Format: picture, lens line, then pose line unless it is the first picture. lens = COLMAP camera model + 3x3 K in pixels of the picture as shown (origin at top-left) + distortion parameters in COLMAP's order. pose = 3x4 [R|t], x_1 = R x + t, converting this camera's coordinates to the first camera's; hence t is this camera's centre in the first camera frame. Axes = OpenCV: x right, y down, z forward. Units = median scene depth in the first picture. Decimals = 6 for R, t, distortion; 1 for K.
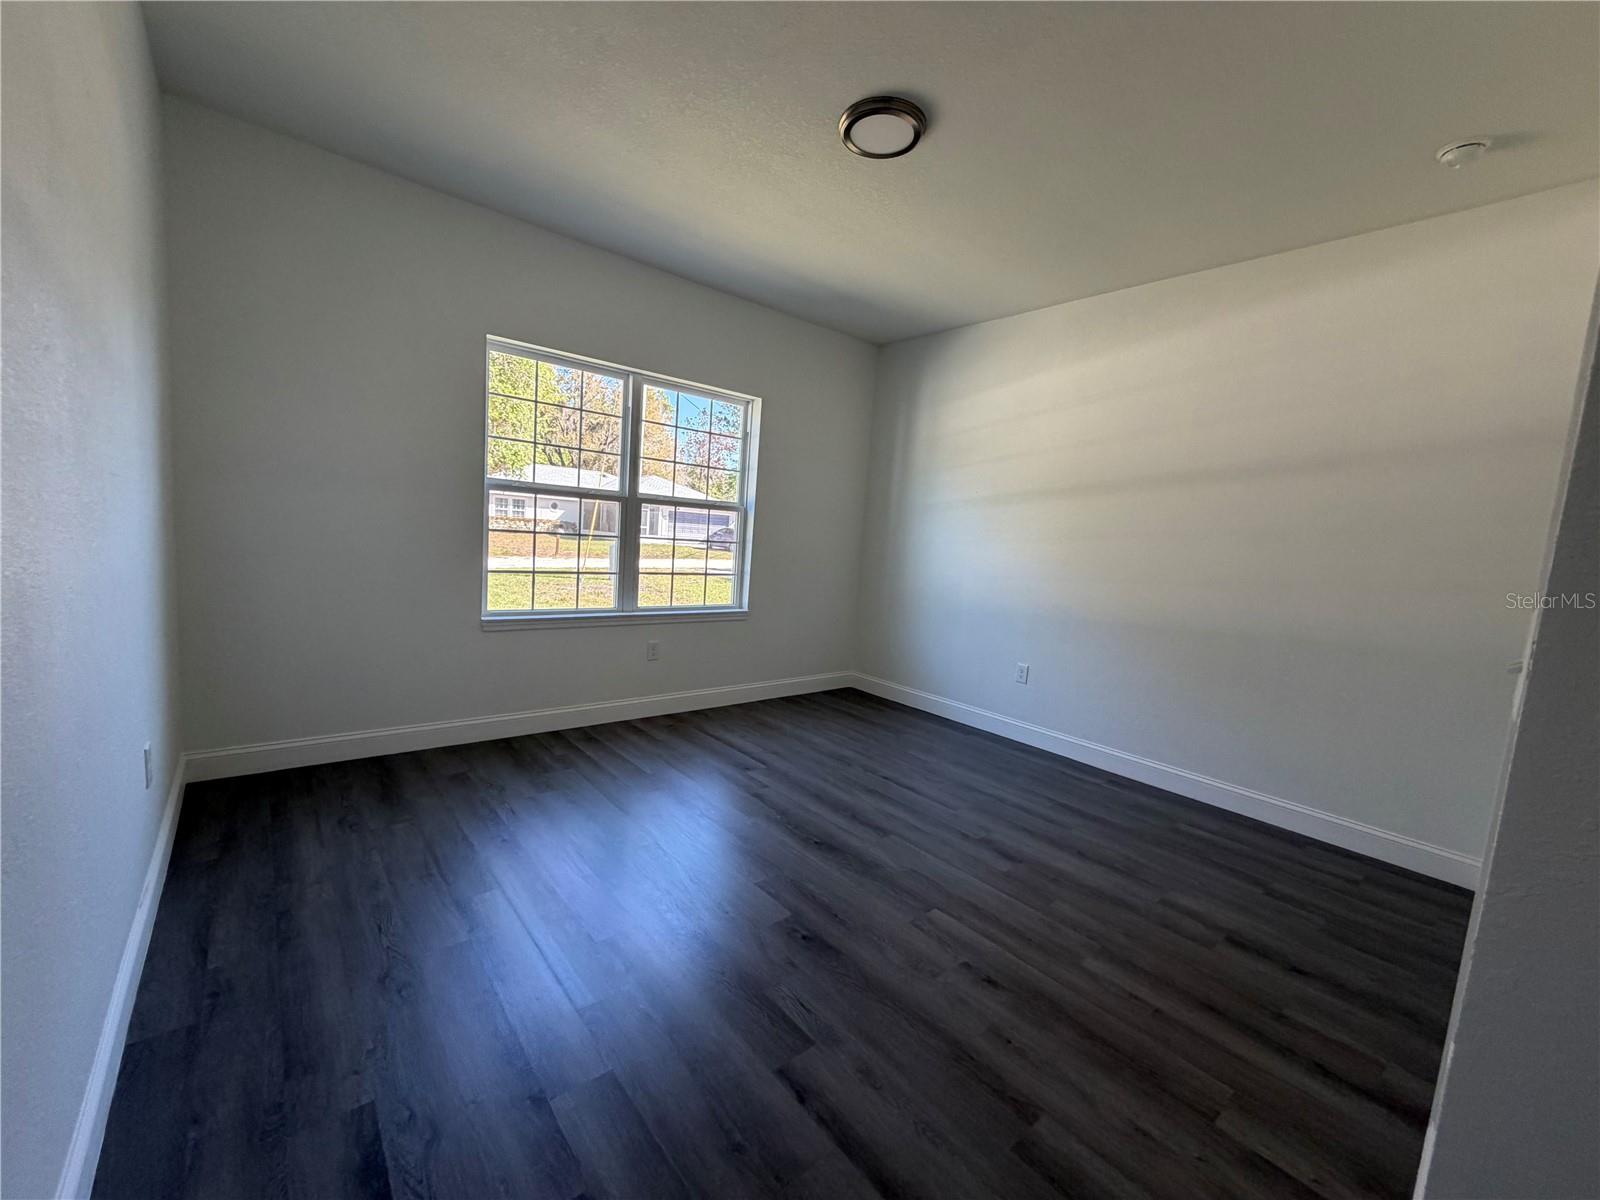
lens RADIAL K [[635.9, 0, 793.4], [0, 635.9, 601.3], [0, 0, 1]] dist [-0.000222, -0.000203]
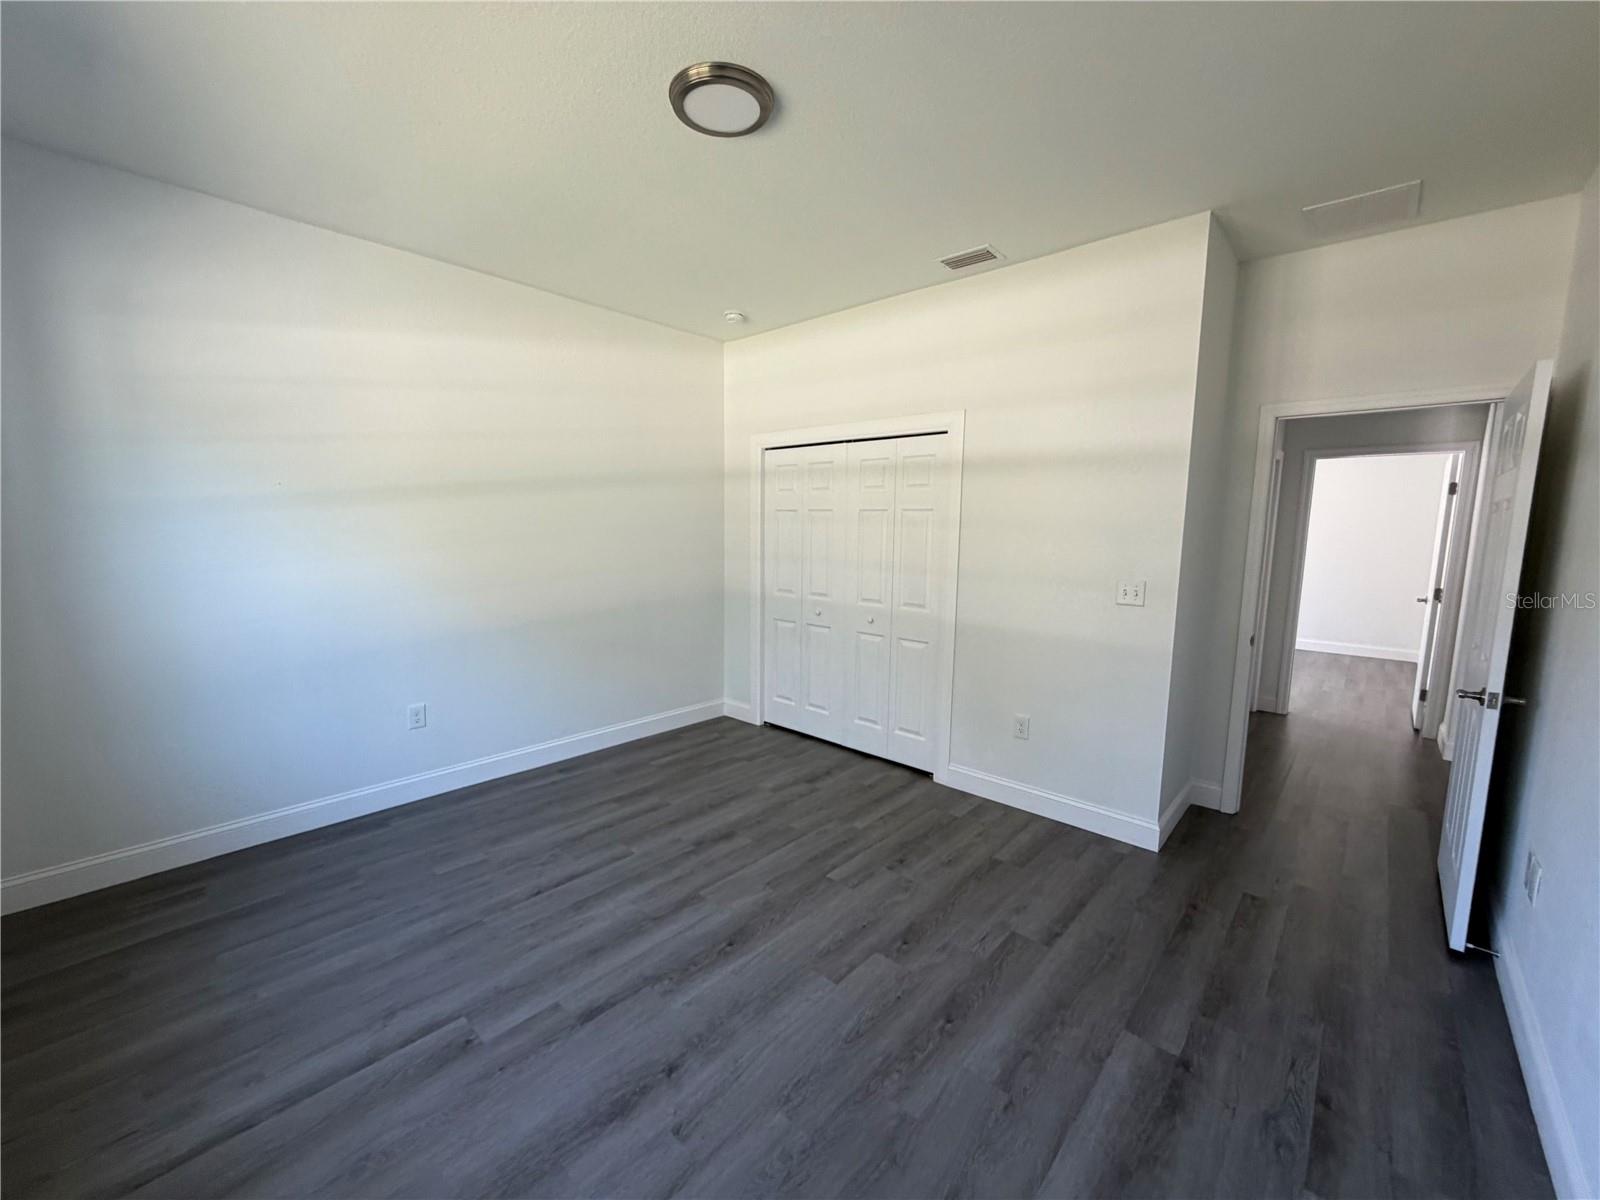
lens RADIAL K [[635.9, 0, 793.4], [0, 635.9, 601.3], [0, 0, 1]] dist [-0.000222, -0.000203]
pose [[-0.127330, -0.193598, 0.972783, -0.657405], [0.085665, 0.974955, 0.205243, -0.221514], [-0.988154, 0.109467, -0.107556, 0.872024]]
